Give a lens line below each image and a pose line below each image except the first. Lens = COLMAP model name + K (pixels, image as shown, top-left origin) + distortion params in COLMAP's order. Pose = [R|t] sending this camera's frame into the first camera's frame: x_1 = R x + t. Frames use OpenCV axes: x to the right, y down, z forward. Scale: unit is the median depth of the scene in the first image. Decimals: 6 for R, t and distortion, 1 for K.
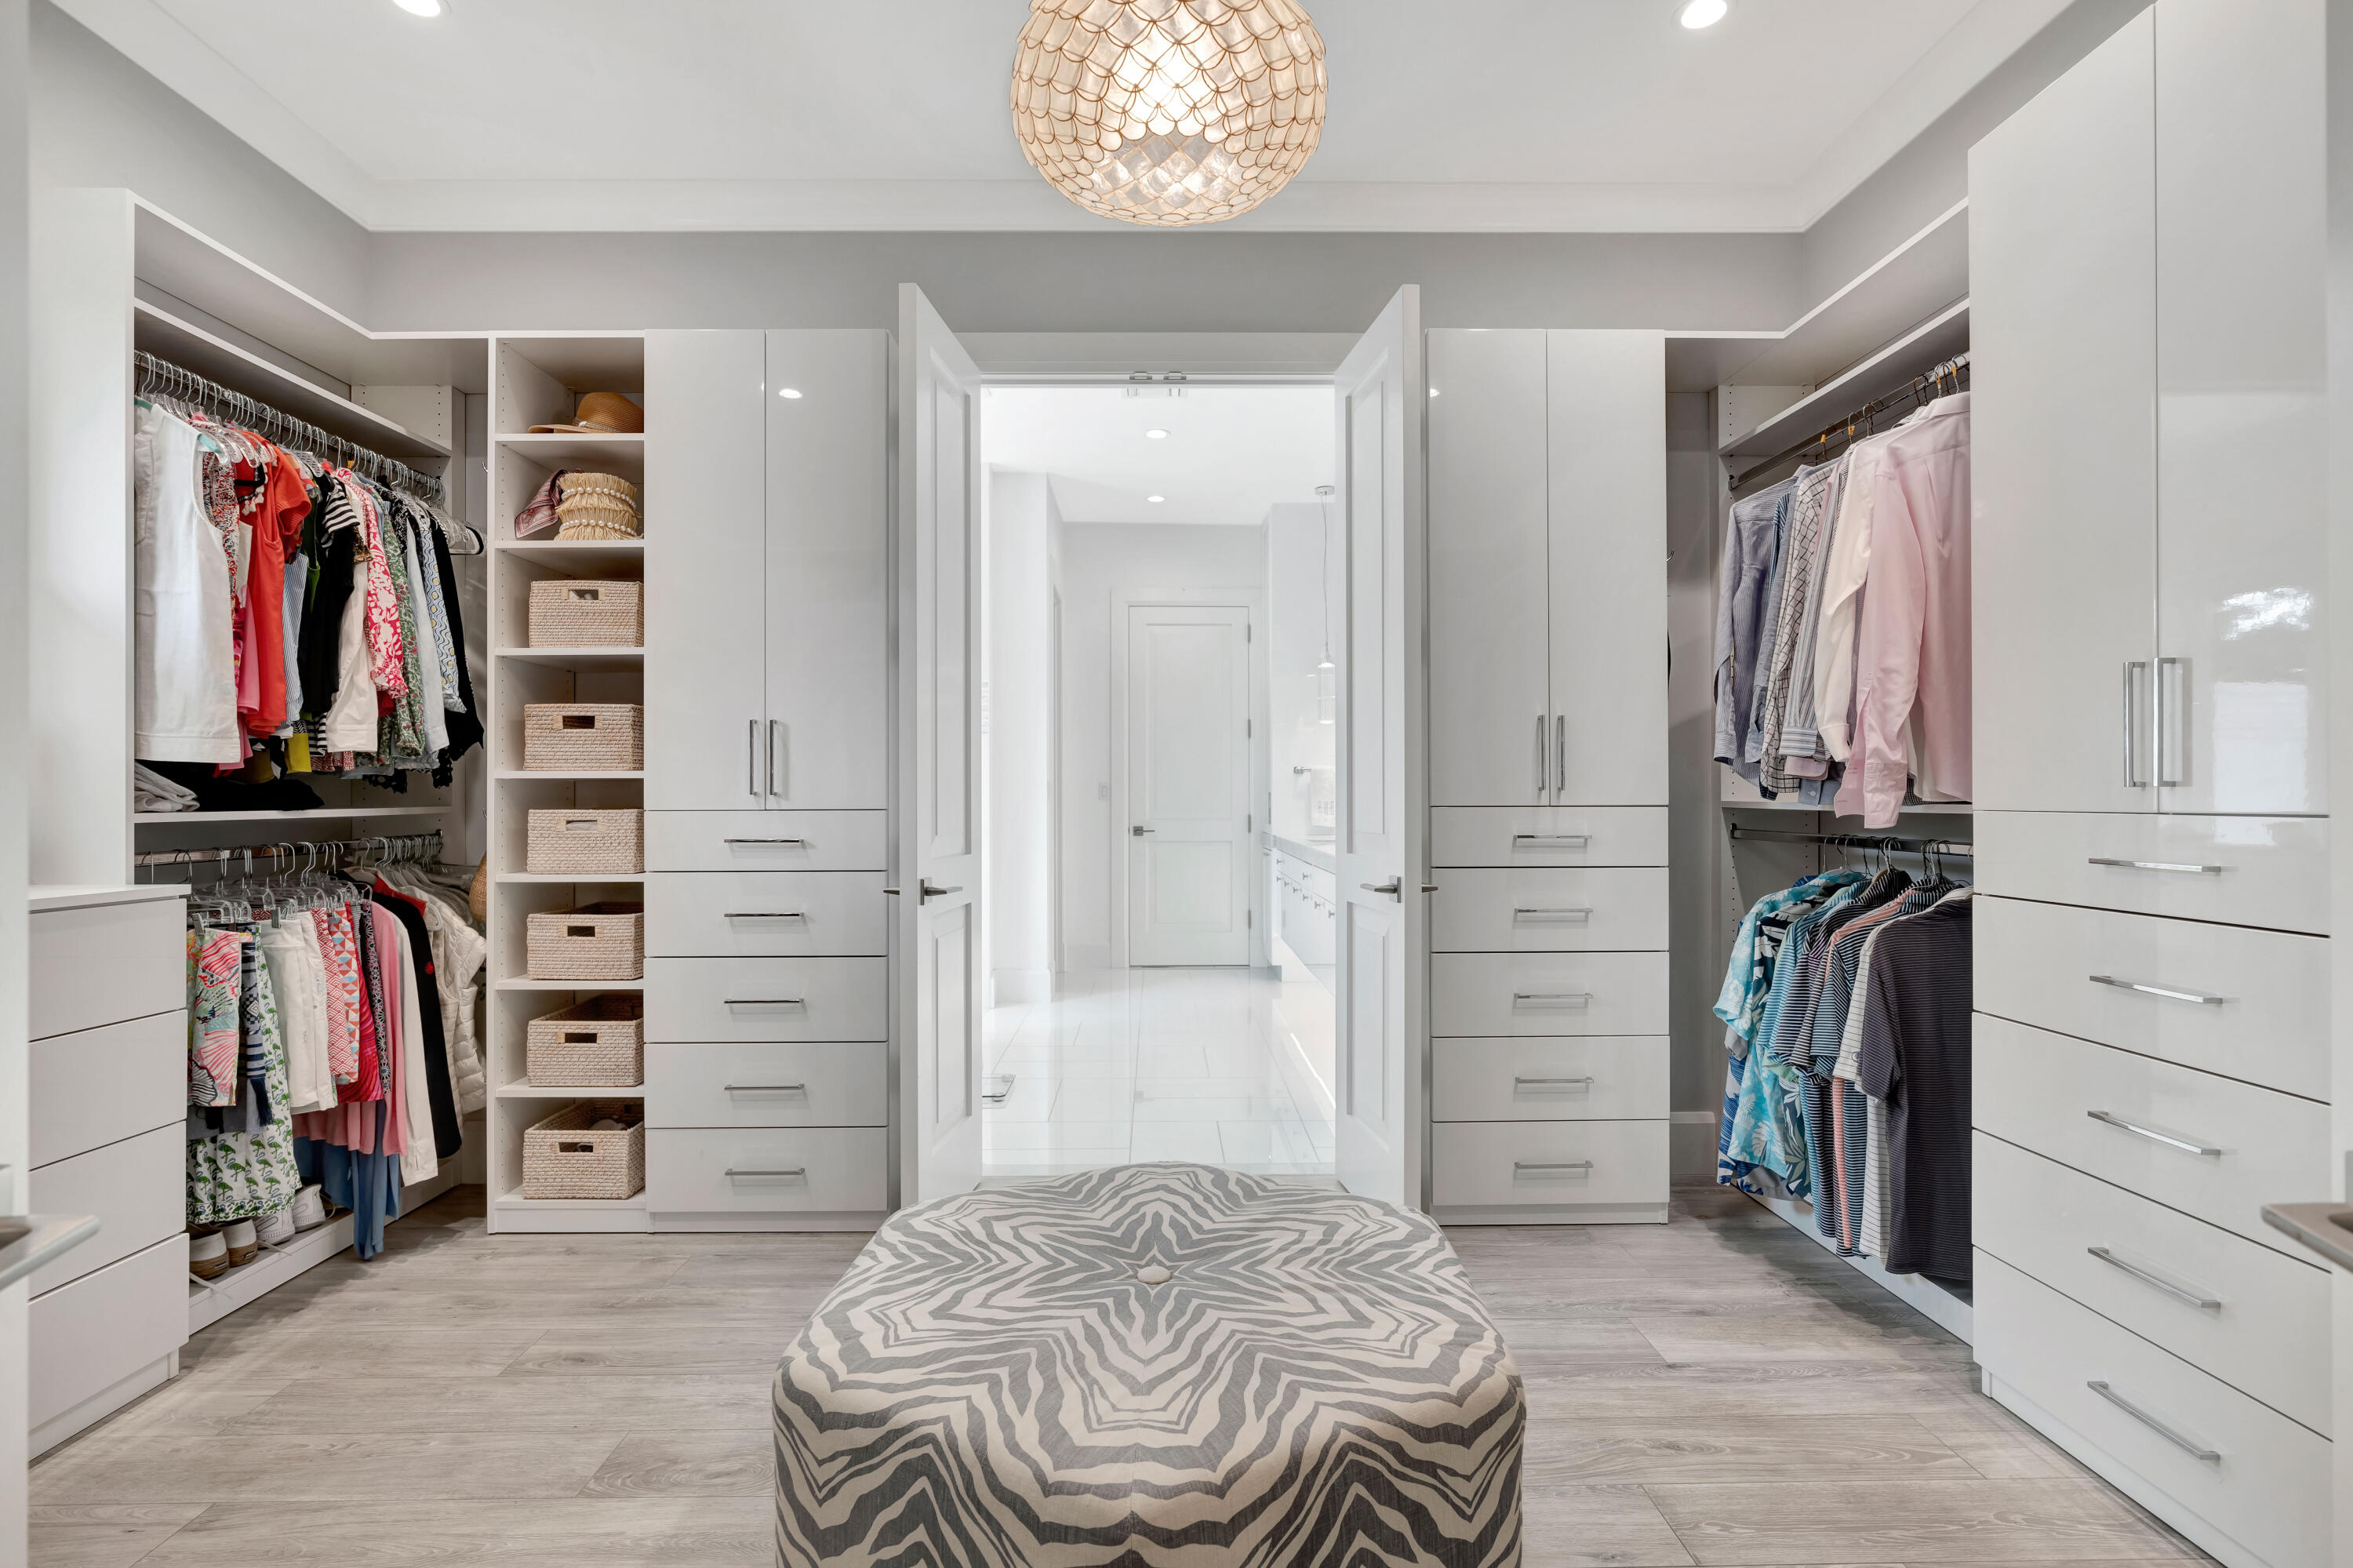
lens RADIAL K [[1057.9, 0, 1172.6], [0, 1057.9, 794.2], [0, 0, 1]] dist [-0.001083, 0.003682]
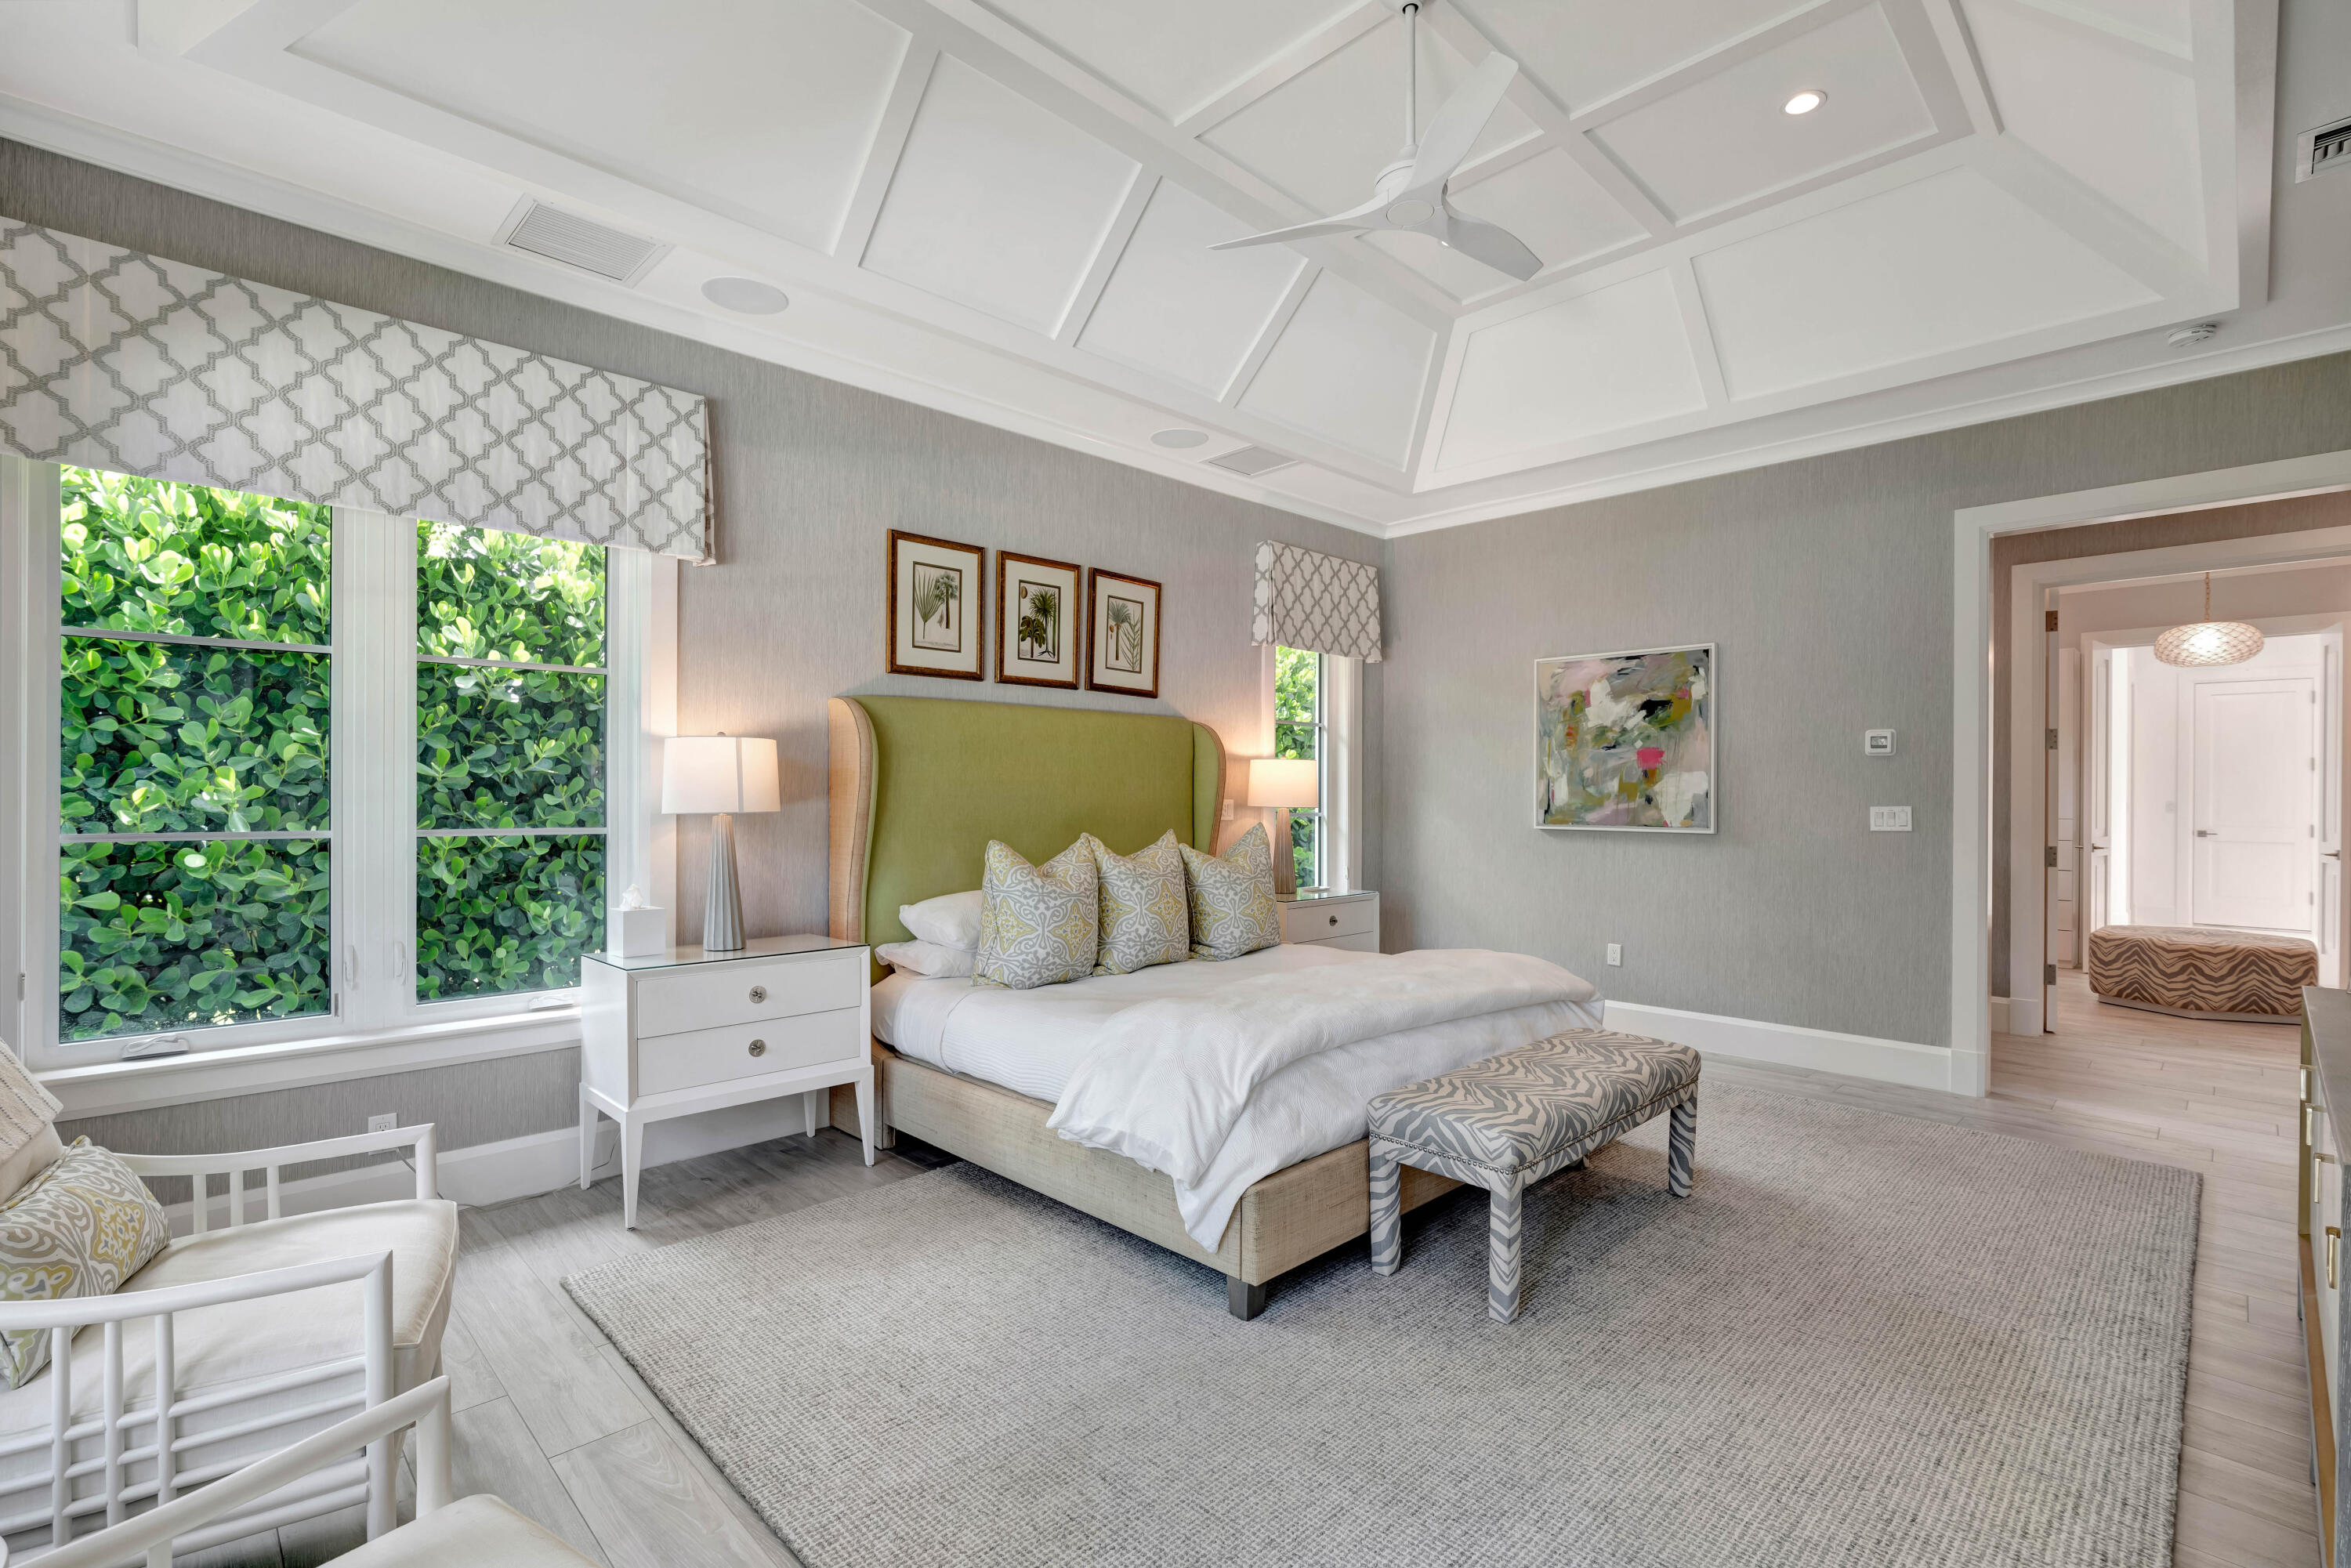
lens RADIAL K [[1056.9, 0, 1177.4], [0, 1056.9, 792.5], [0, 0, 1]] dist [-0.001083, 0.003682]
pose [[0.690498, 0.005648, -0.723312, 0.071121], [-0.004062, 0.999984, 0.003930, -0.033886], [0.723323, 0.000224, 0.690510, -1.532251]]
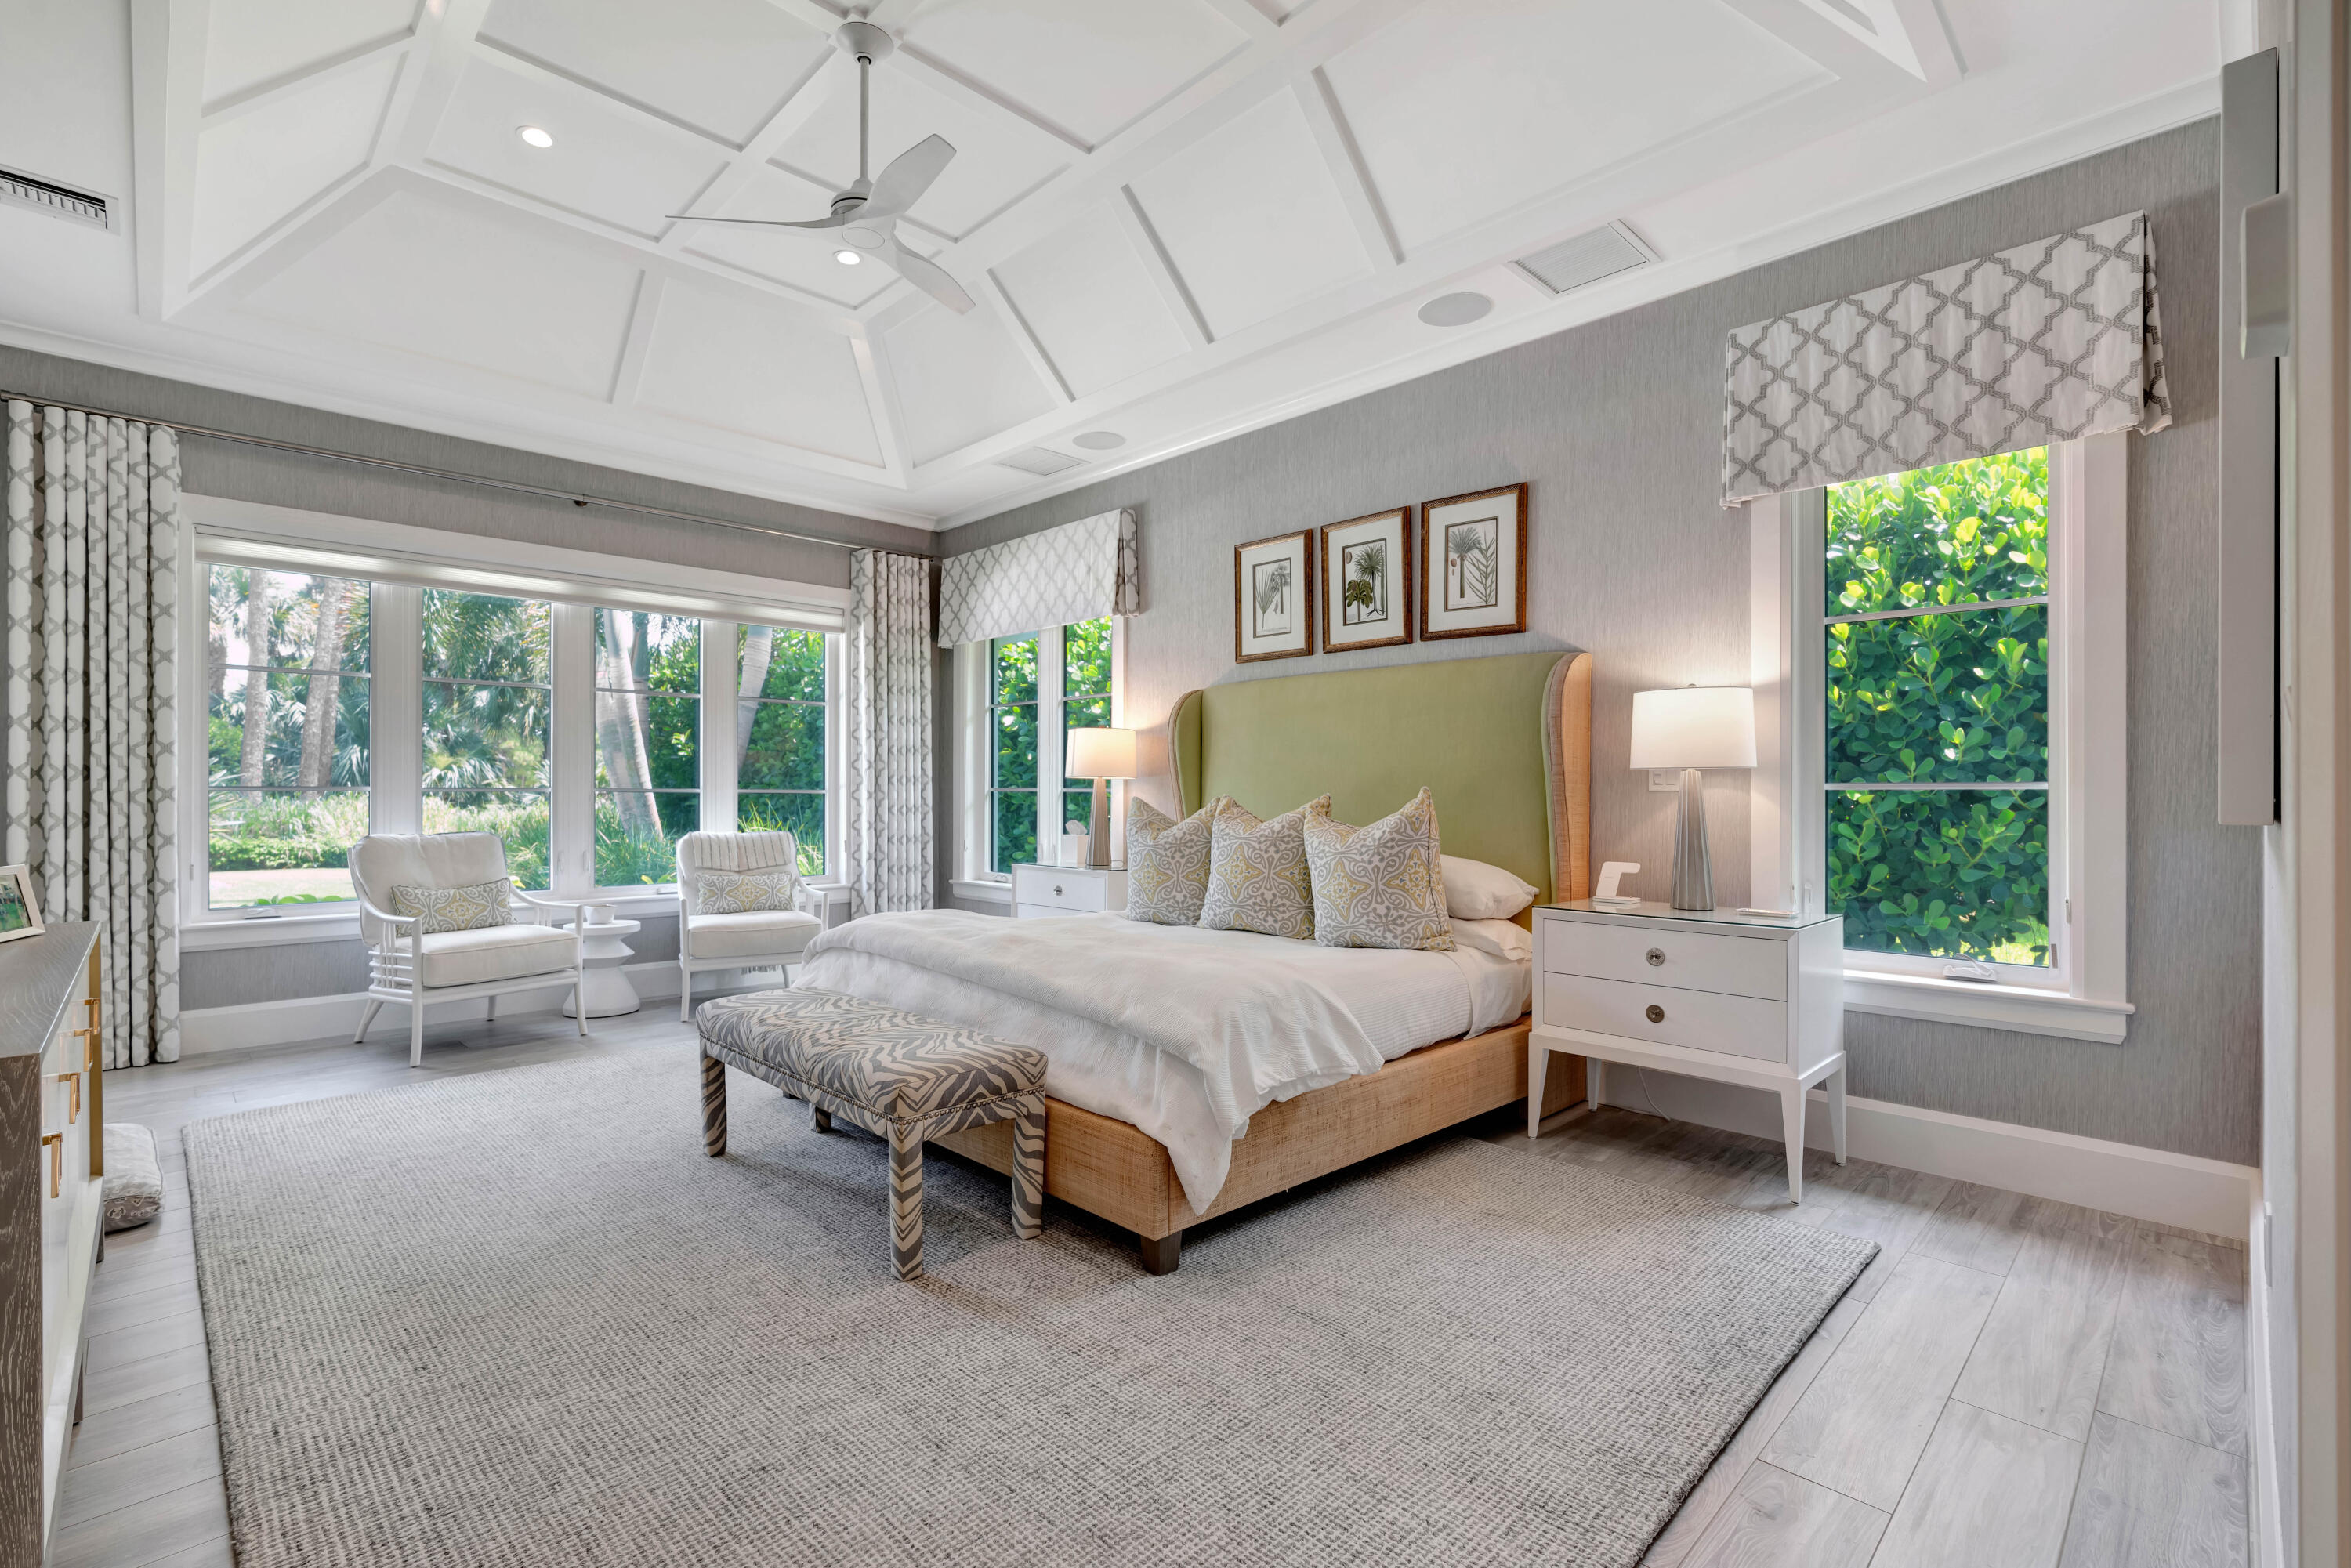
lens RADIAL K [[1056.9, 0, 1166.8], [0, 1056.9, 790.6], [0, 0, 1]] dist [-0.001083, 0.003682]
pose [[-0.723186, 0.001383, -0.690652, 0.031970], [0.003343, 0.999993, -0.001499, 0.065859], [0.690646, -0.003392, -0.723185, 1.810497]]
